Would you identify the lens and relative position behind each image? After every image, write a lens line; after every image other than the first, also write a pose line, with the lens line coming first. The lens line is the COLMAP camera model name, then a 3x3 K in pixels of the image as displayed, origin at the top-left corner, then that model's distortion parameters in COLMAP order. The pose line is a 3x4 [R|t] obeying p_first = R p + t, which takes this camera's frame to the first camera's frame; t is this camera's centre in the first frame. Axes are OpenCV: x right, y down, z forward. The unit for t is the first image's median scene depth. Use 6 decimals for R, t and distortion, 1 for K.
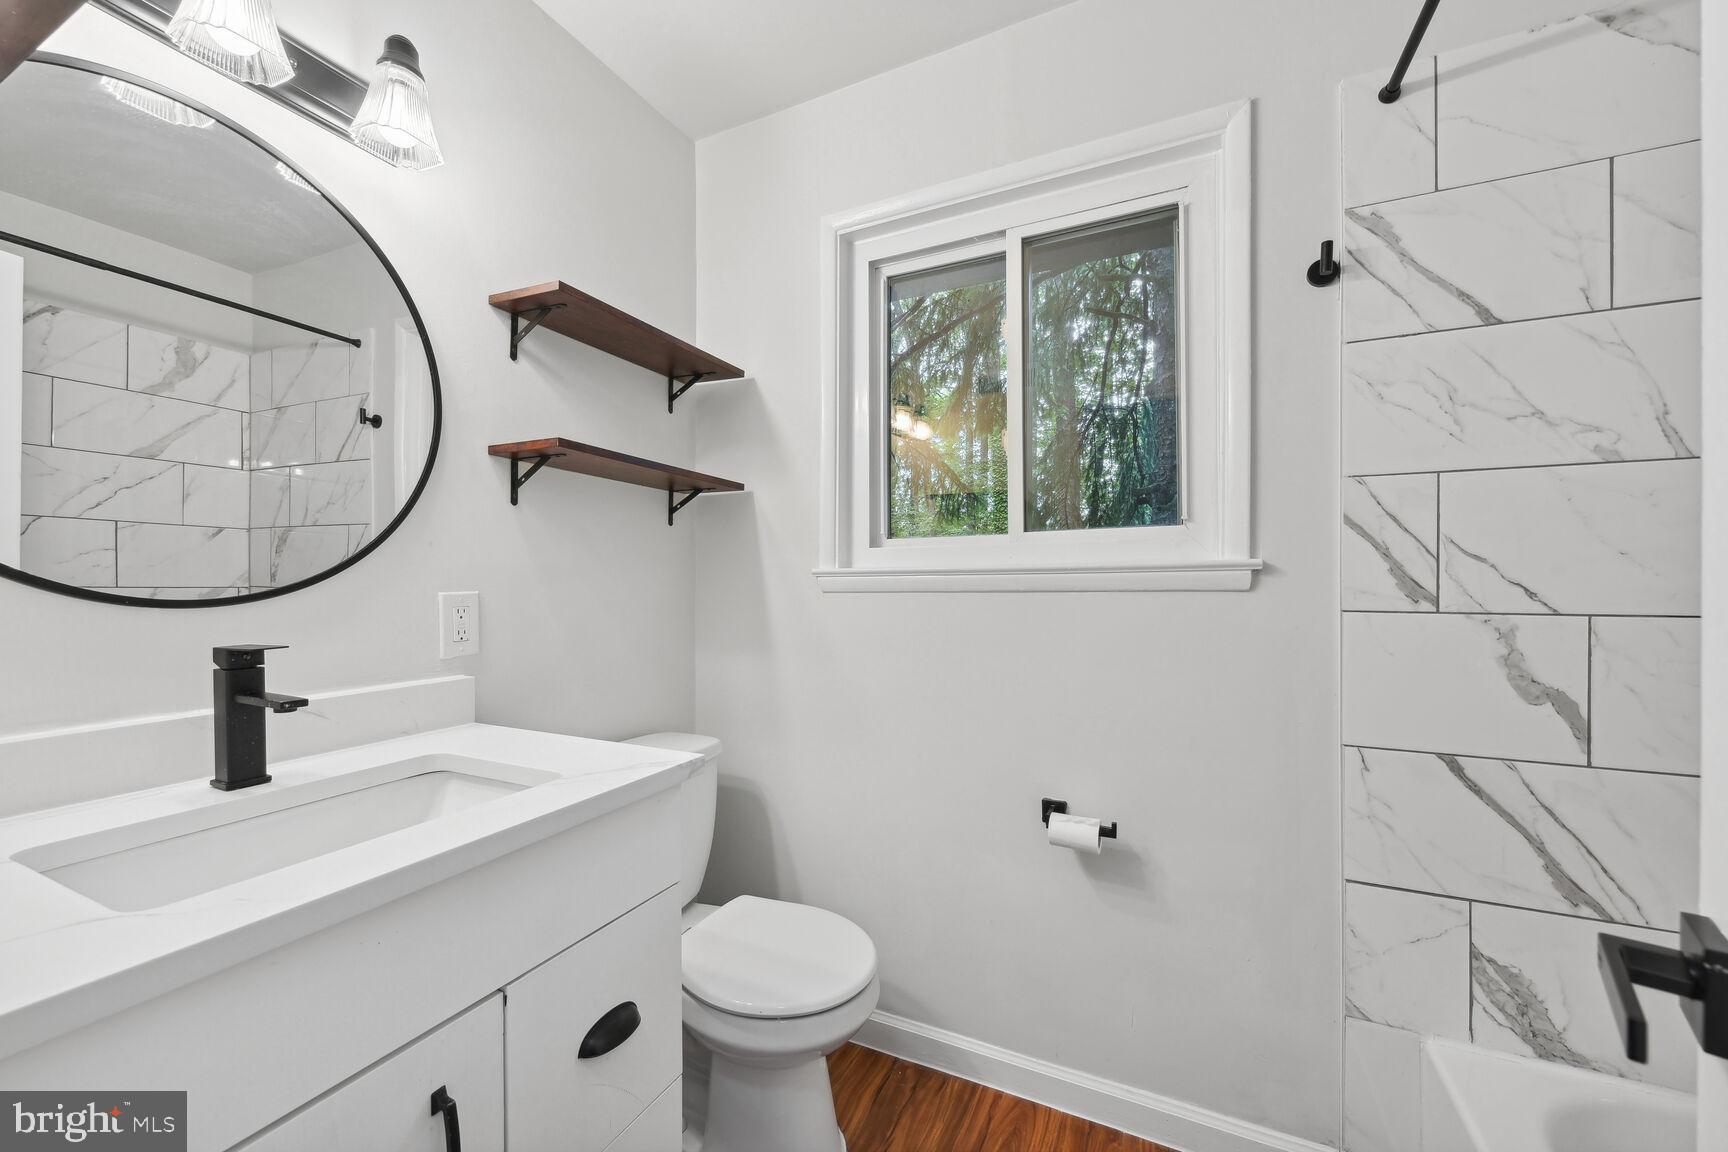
lens RADIAL K [[691.6, 0, 858.2], [0, 691.6, 578.1], [0, 0, 1]] dist [-0.010108, -0.000147]
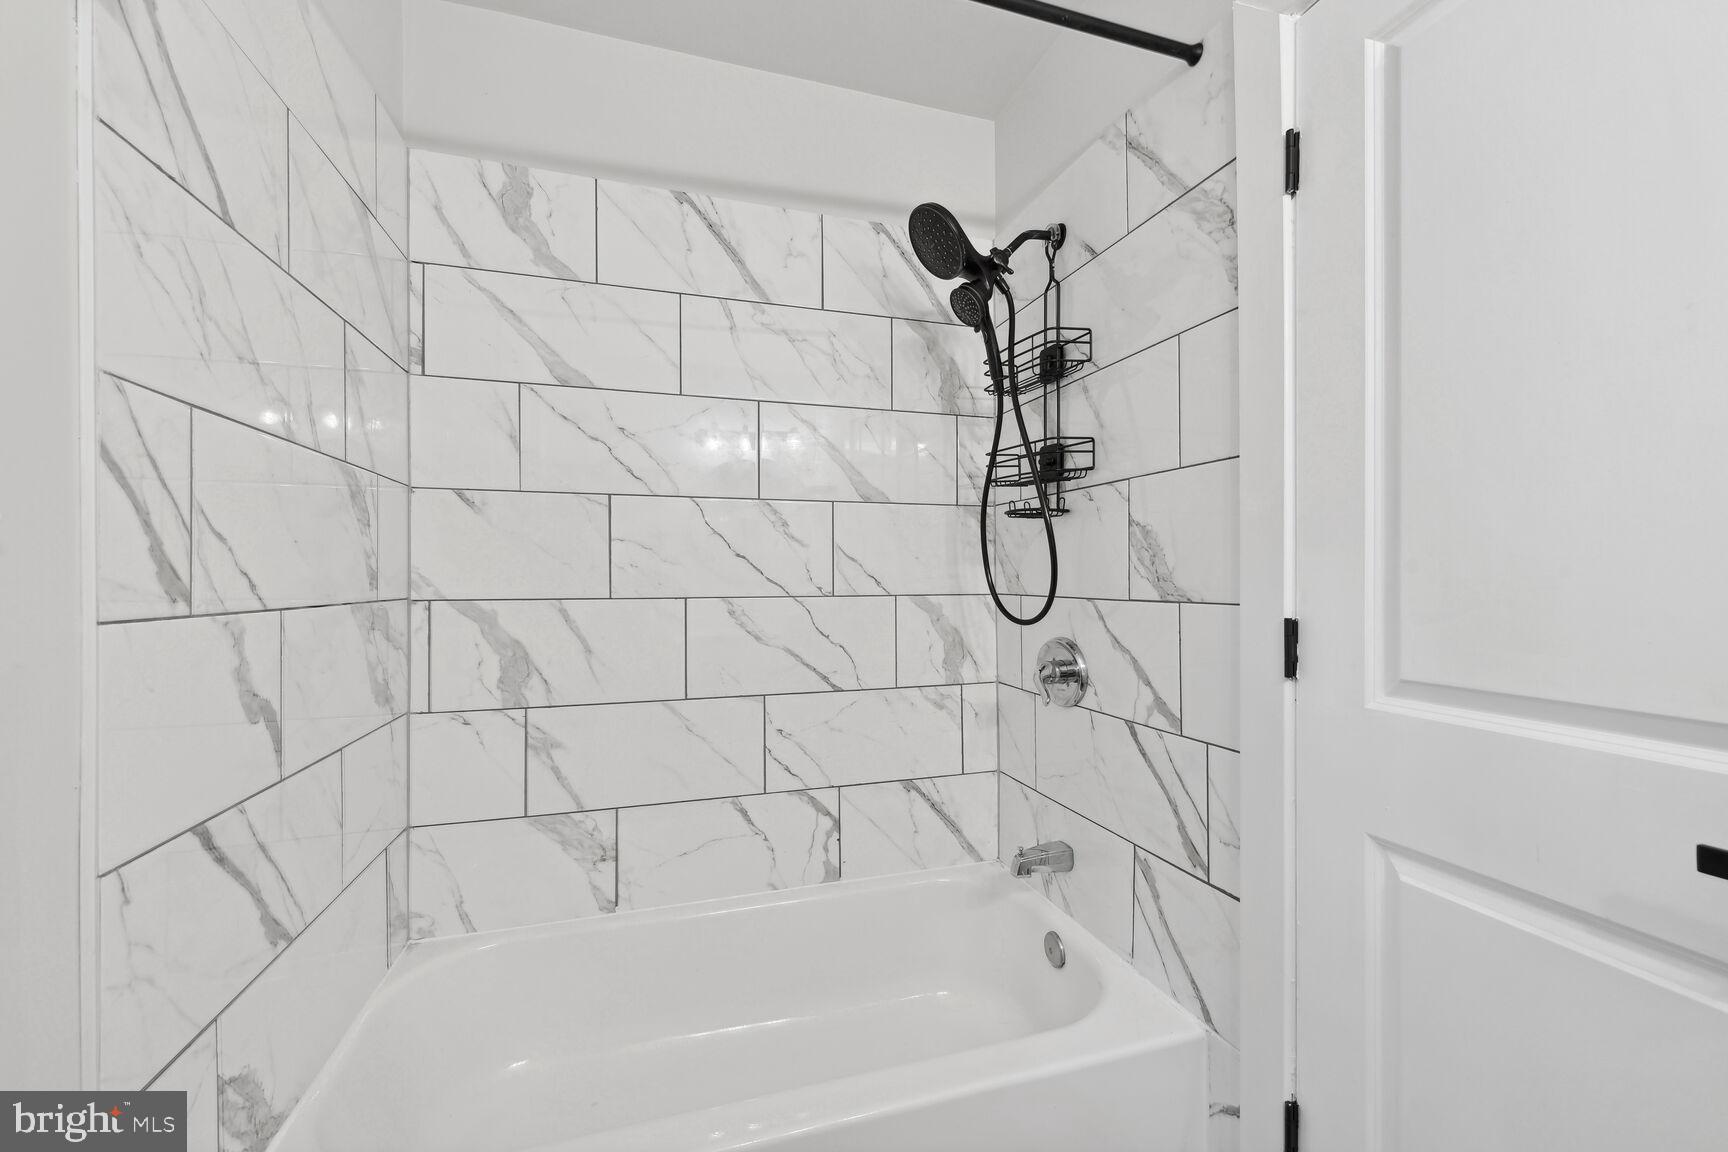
lens RADIAL K [[691.6, 0, 858.2], [0, 691.6, 578.1], [0, 0, 1]] dist [-0.010108, -0.000147]
pose [[-0.694701, -0.005842, 0.719275, -0.079994], [-0.011414, 0.999931, -0.002902, 0.007671], [-0.719208, -0.010226, -0.694720, 1.011663]]
